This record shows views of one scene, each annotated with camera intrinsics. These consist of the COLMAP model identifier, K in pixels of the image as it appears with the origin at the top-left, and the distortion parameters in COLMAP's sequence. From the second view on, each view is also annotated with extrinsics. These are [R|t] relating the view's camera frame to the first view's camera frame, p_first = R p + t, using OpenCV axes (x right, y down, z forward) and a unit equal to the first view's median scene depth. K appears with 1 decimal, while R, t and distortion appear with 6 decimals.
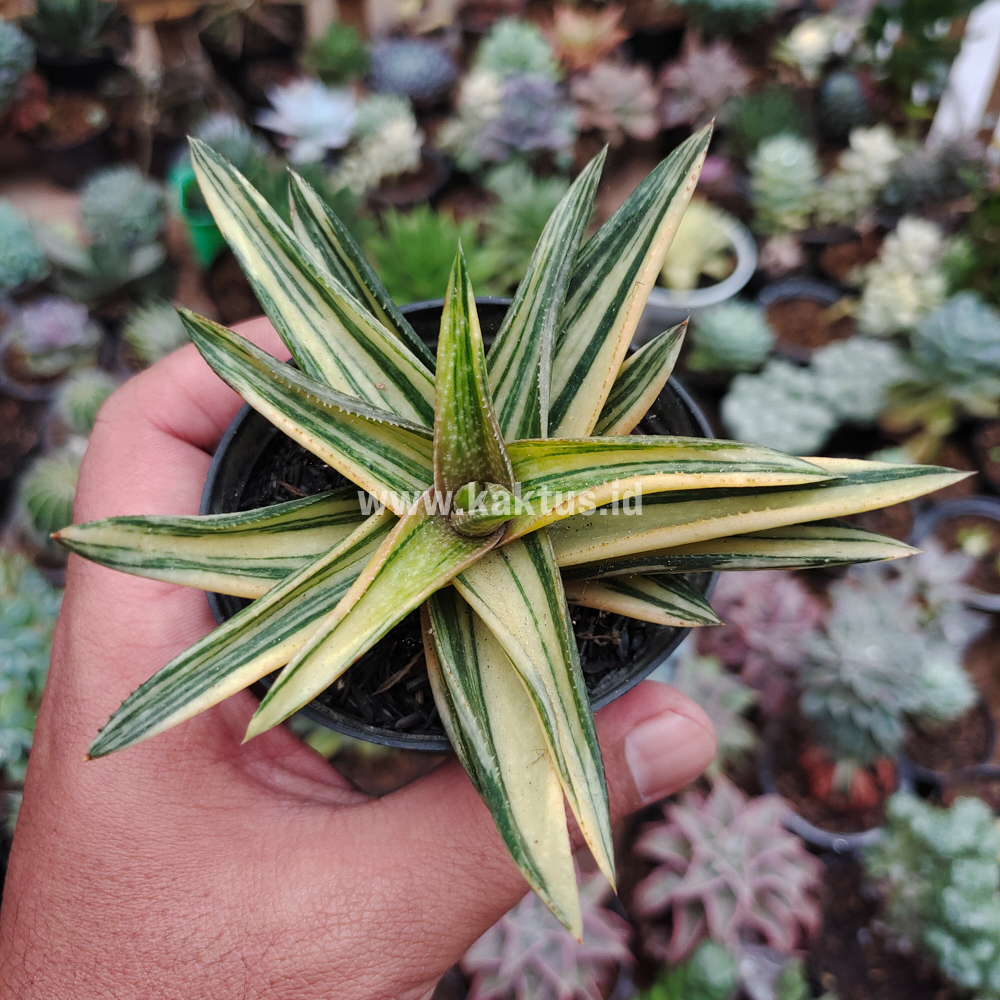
lens RADIAL K [[1075.4, 0, 500.0], [0, 1075.4, 500.0], [0, 0, 1]] dist [-0.016031, 0.025870]
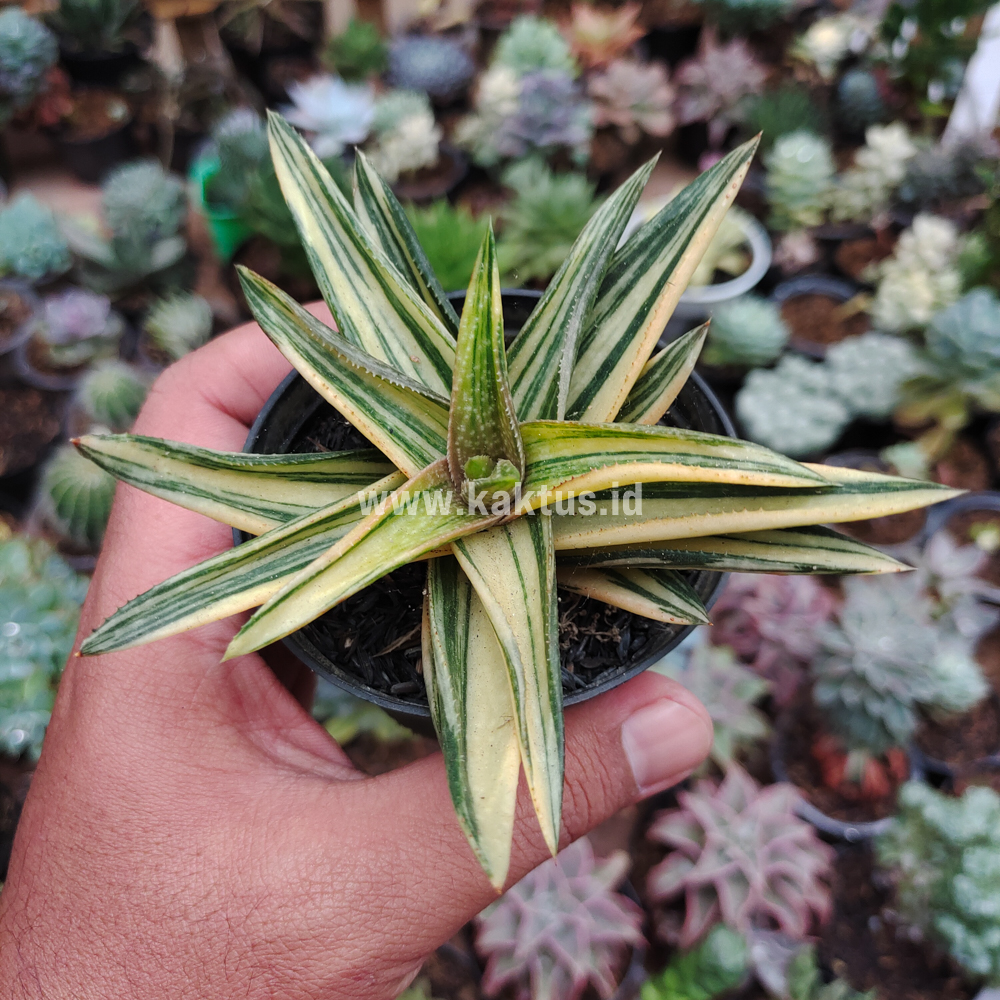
lens RADIAL K [[1075.4, 0, 500.0], [0, 1075.4, 500.0], [0, 0, 1]] dist [-0.016031, 0.025870]
pose [[0.986126, 0.121004, -0.113641, 0.113703], [-0.126408, 0.991106, -0.041592, 0.067614], [0.107597, 0.055380, 0.992651, -0.023286]]
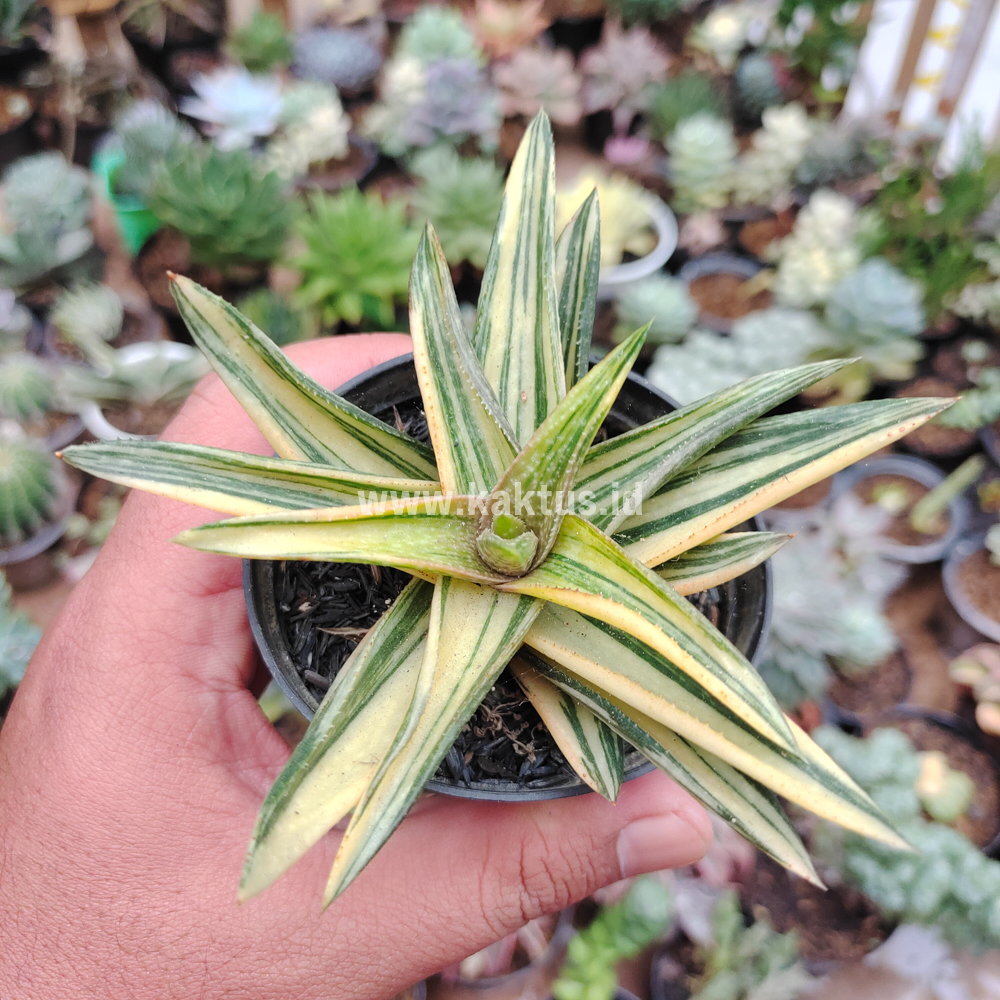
lens RADIAL K [[1075.4, 0, 500.0], [0, 1075.4, 500.0], [0, 0, 1]] dist [-0.016031, 0.025870]
pose [[0.730621, 0.641286, -0.234403, 0.184965], [-0.664581, 0.746664, -0.028719, 0.010692], [0.156603, 0.176763, 0.971715, 0.029993]]
